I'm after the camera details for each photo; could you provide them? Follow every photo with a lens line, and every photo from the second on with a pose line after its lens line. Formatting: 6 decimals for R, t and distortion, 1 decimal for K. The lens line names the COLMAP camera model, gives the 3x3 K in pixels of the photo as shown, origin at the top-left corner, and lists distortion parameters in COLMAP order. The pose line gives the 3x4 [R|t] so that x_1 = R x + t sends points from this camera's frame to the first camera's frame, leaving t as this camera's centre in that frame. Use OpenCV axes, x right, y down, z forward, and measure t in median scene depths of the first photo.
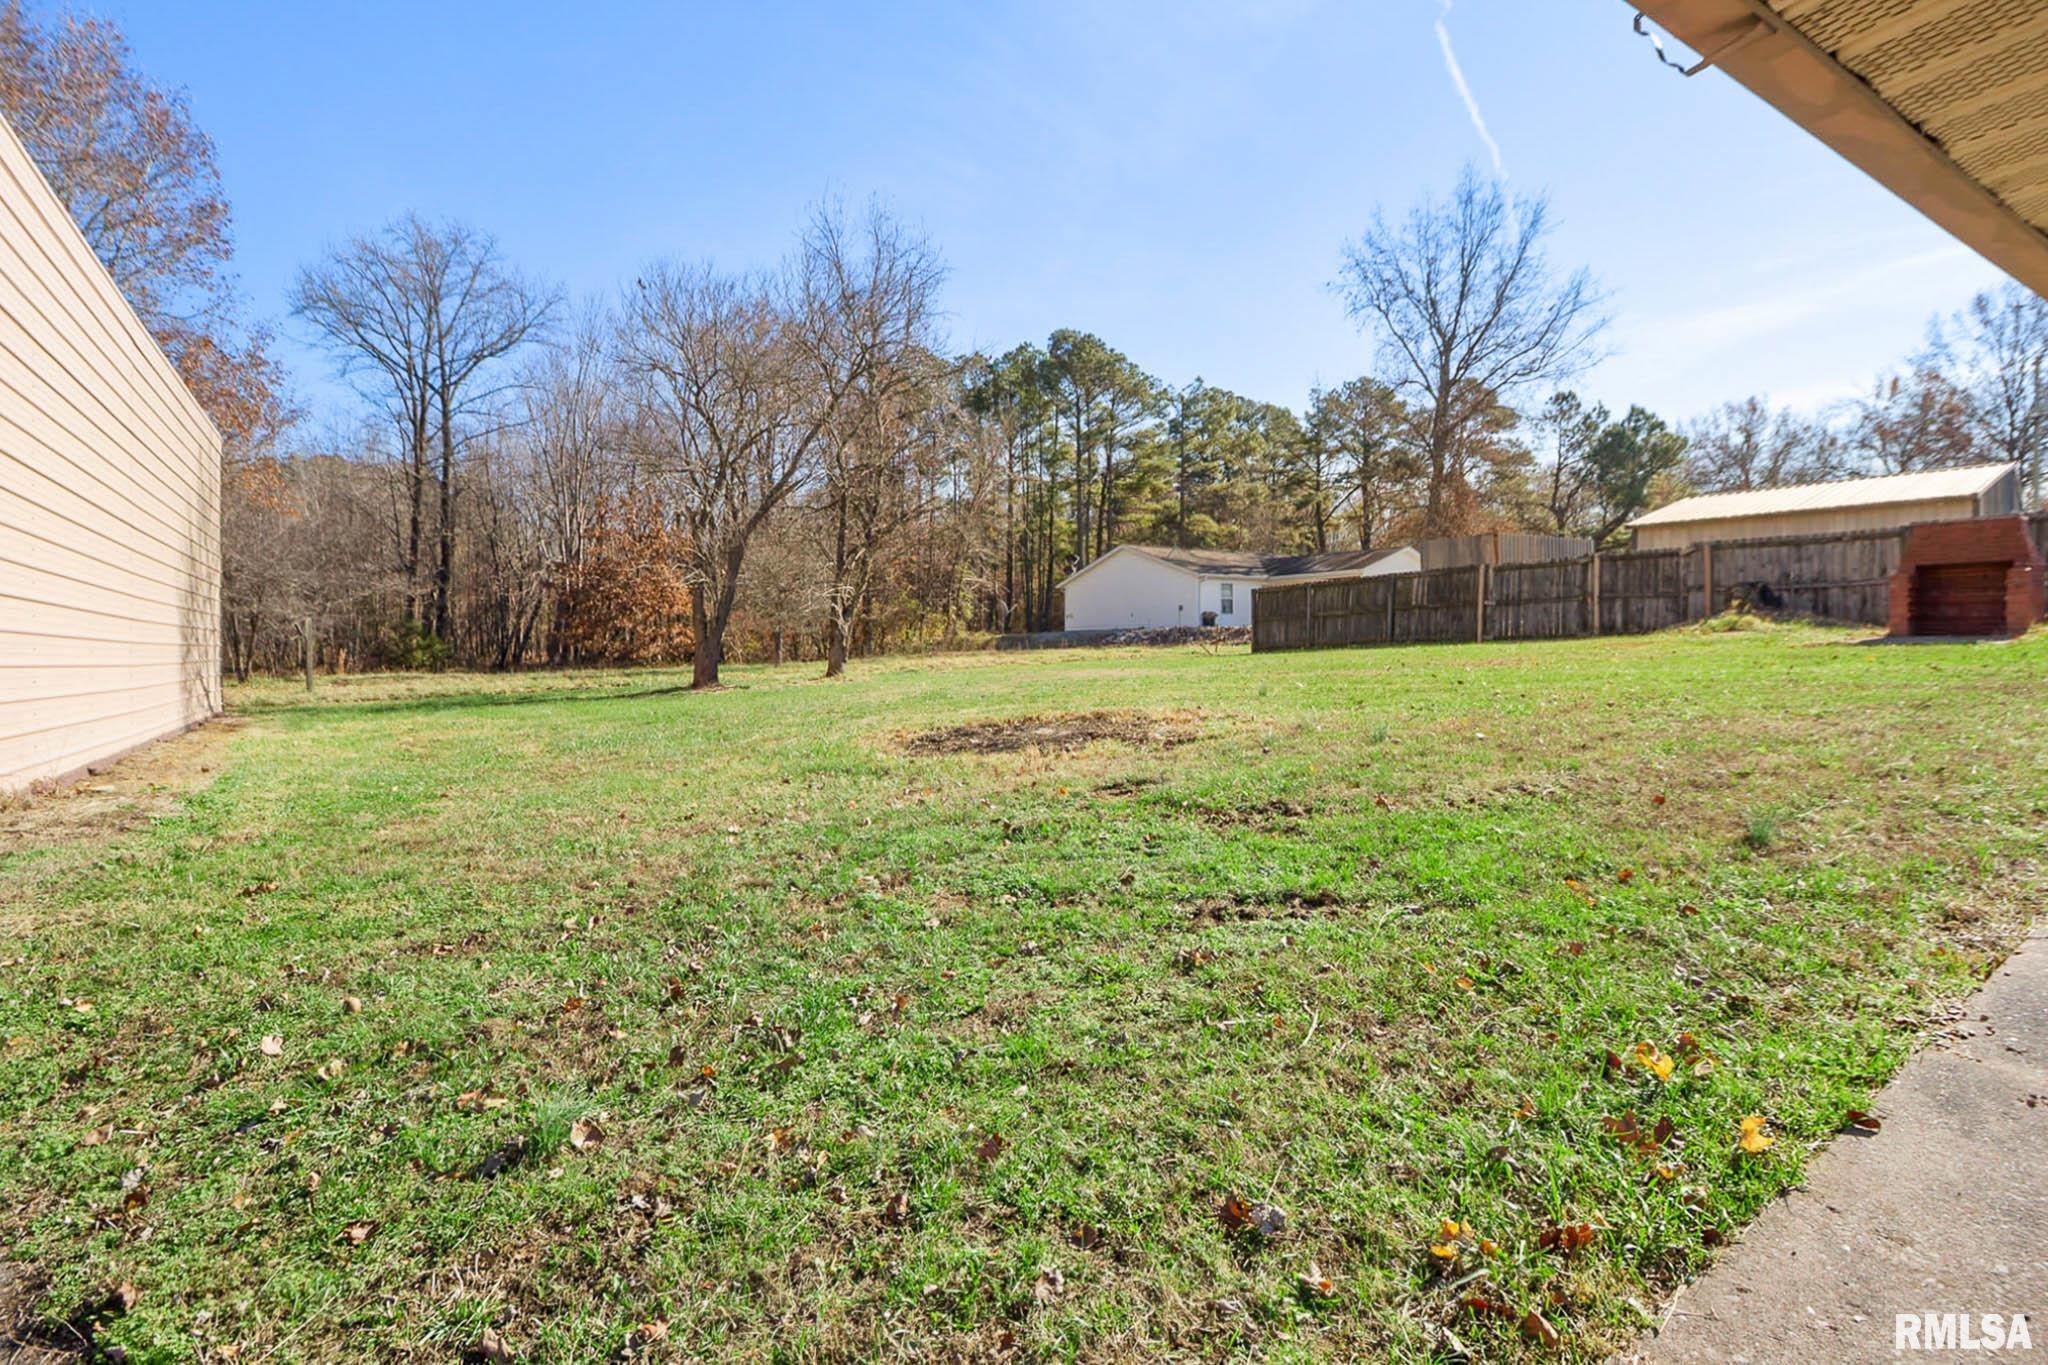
lens RADIAL K [[984.9, 0, 1027.2], [0, 984.9, 657.9], [0, 0, 1]] dist [0.000829, -0.012780]
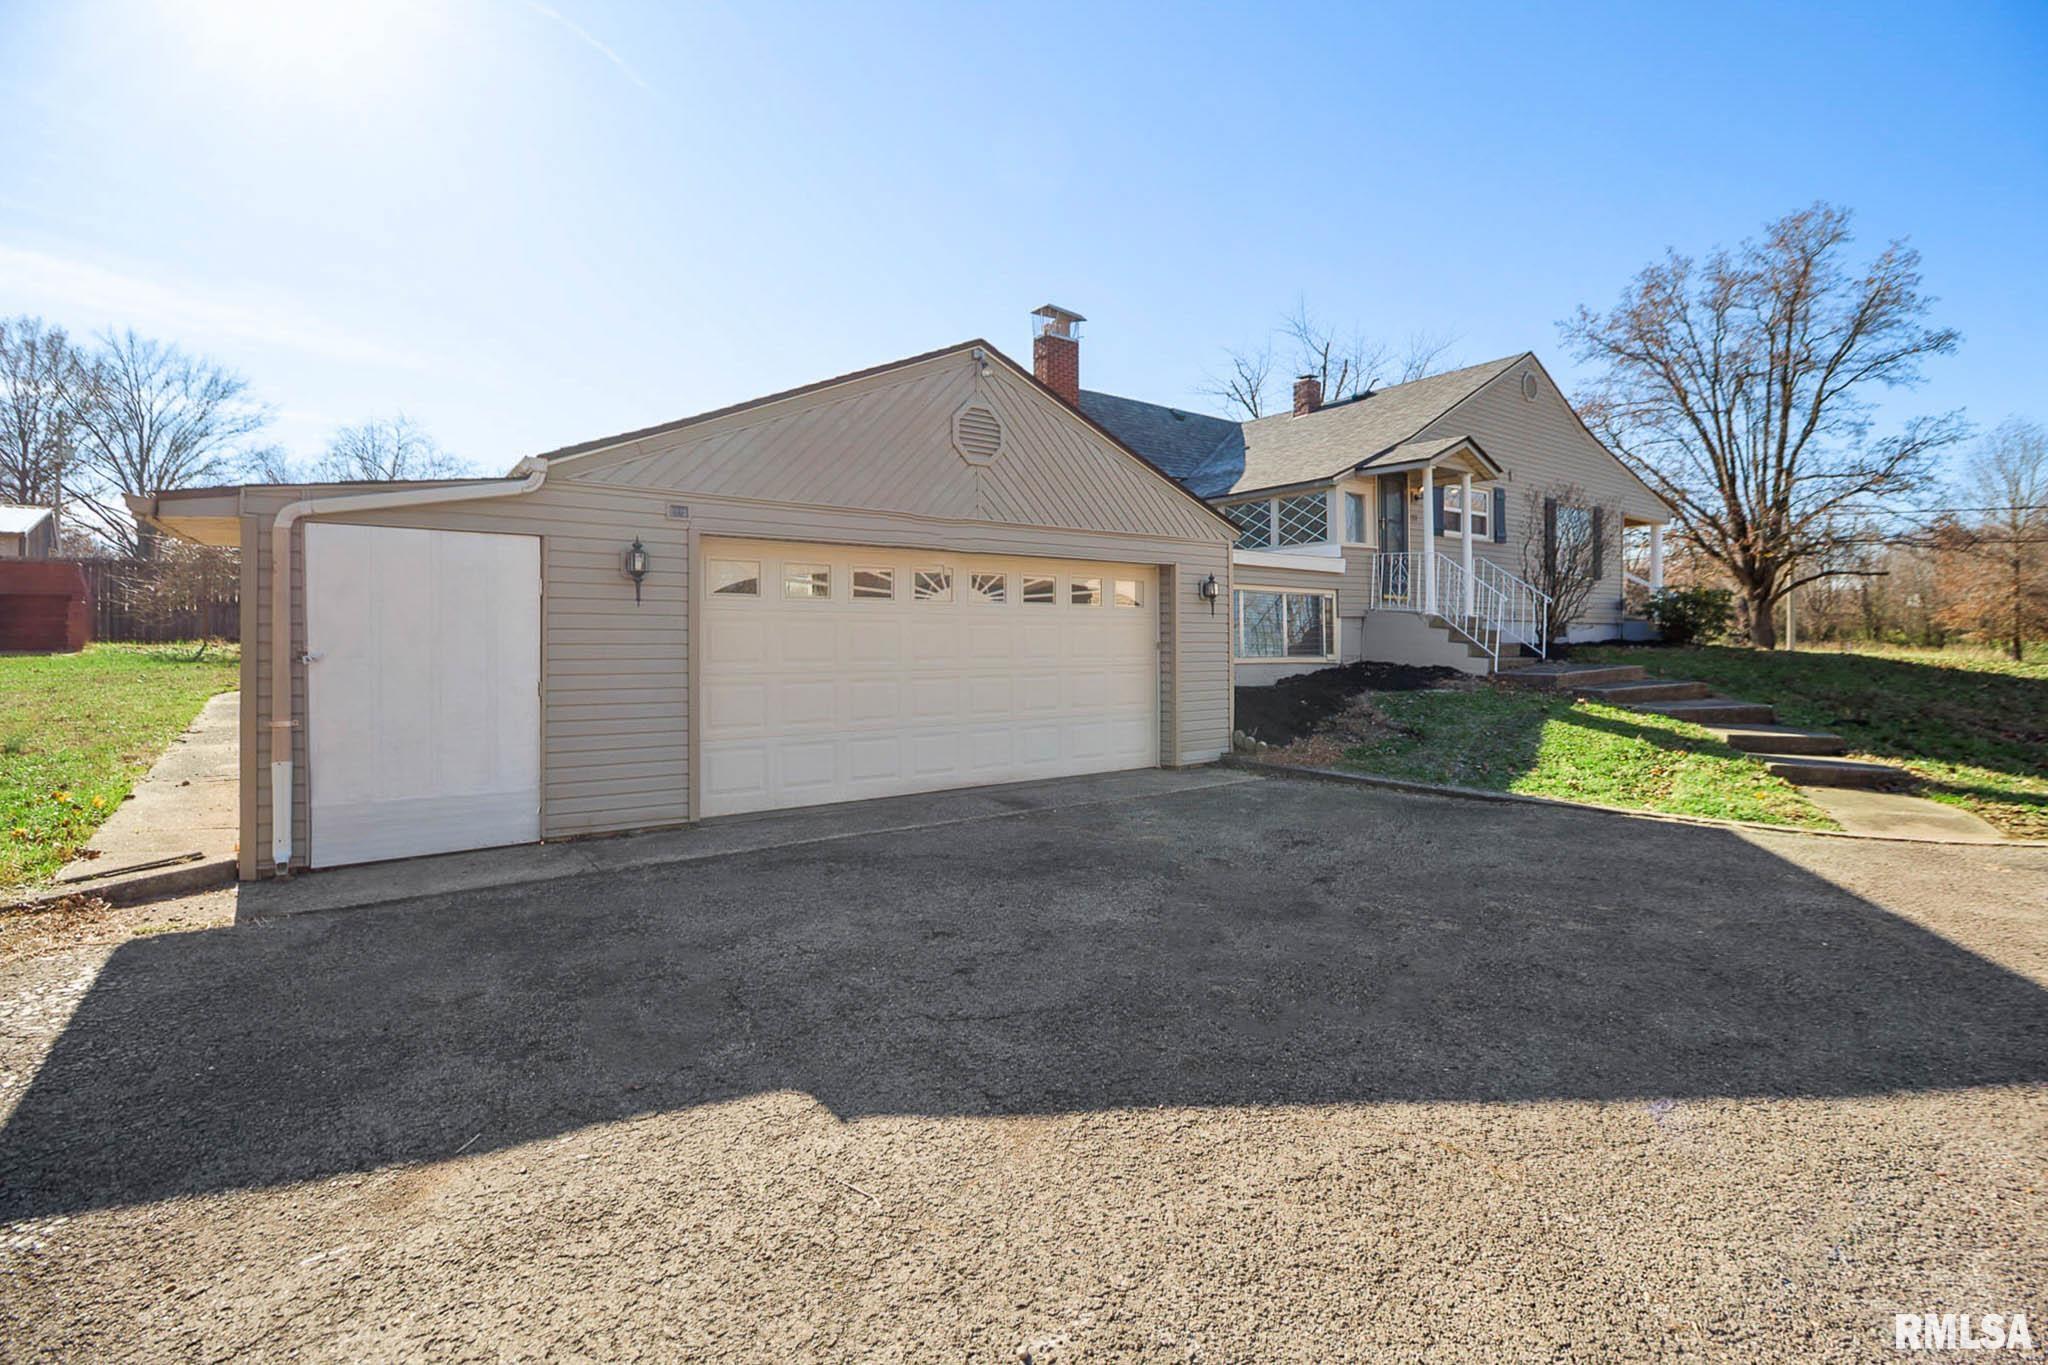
lens RADIAL K [[940.2, 0, 1027.7], [0, 940.2, 631.2], [0, 0, 1]] dist [-0.000418, -0.011449]
pose [[-0.053185, 0.029736, 0.998142, -0.186250], [0.020325, 0.999382, -0.028690, 0.007705], [-0.998378, 0.018761, -0.053756, -0.140175]]
